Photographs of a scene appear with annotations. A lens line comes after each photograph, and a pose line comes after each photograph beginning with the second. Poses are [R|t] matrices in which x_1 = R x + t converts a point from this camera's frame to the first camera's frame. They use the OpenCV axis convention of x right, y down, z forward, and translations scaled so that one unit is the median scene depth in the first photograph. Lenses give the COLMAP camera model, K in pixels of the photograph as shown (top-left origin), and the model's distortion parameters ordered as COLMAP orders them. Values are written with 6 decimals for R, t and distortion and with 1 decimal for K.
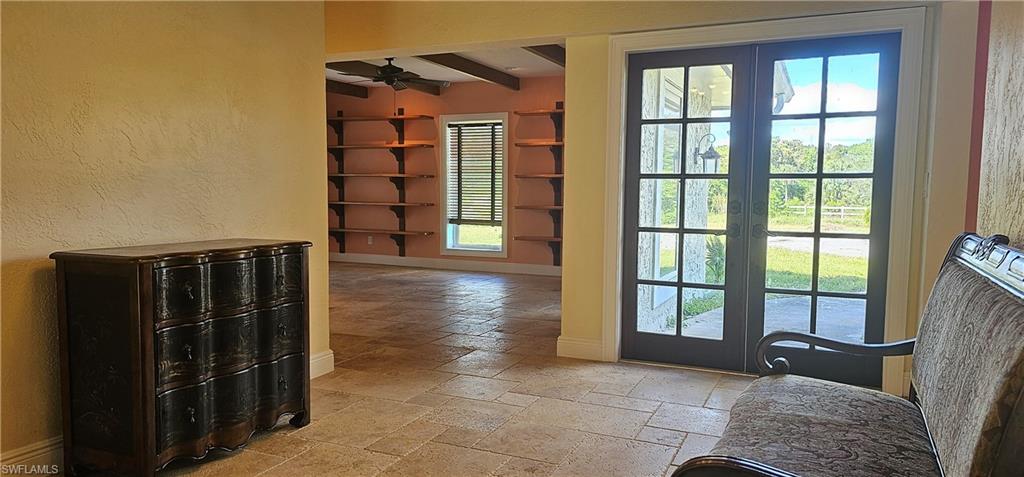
lens RADIAL K [[689.4, 0, 515.7], [0, 689.4, 251.1], [0, 0, 1]] dist [0.123992, -0.152355]
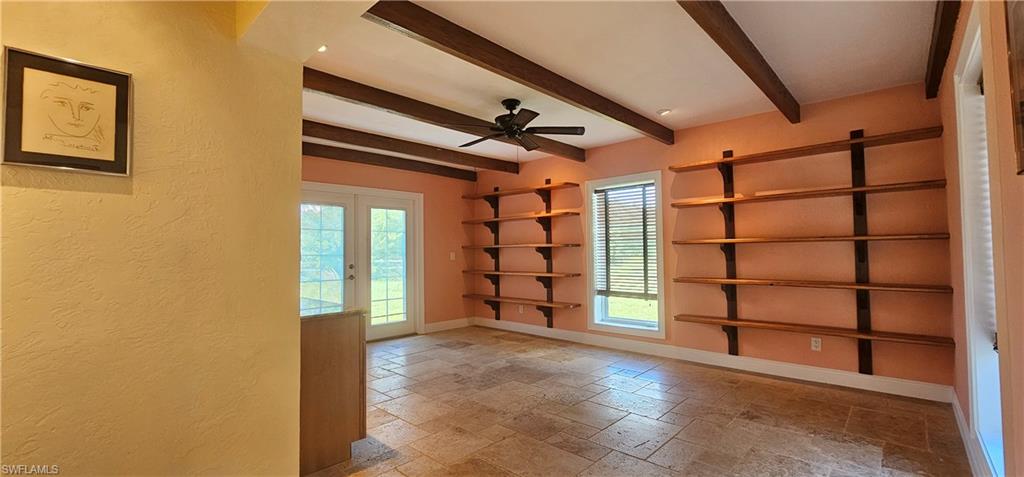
lens RADIAL K [[439.0, 0, 512.0], [0, 439.0, 238.5], [0, 0, 1]] dist [0.000141, 0.000004]
pose [[0.944821, -0.031988, -0.326023, -0.010178], [-0.006040, 0.993351, -0.114967, -0.047252], [0.327533, 0.110593, 0.938345, 0.404328]]
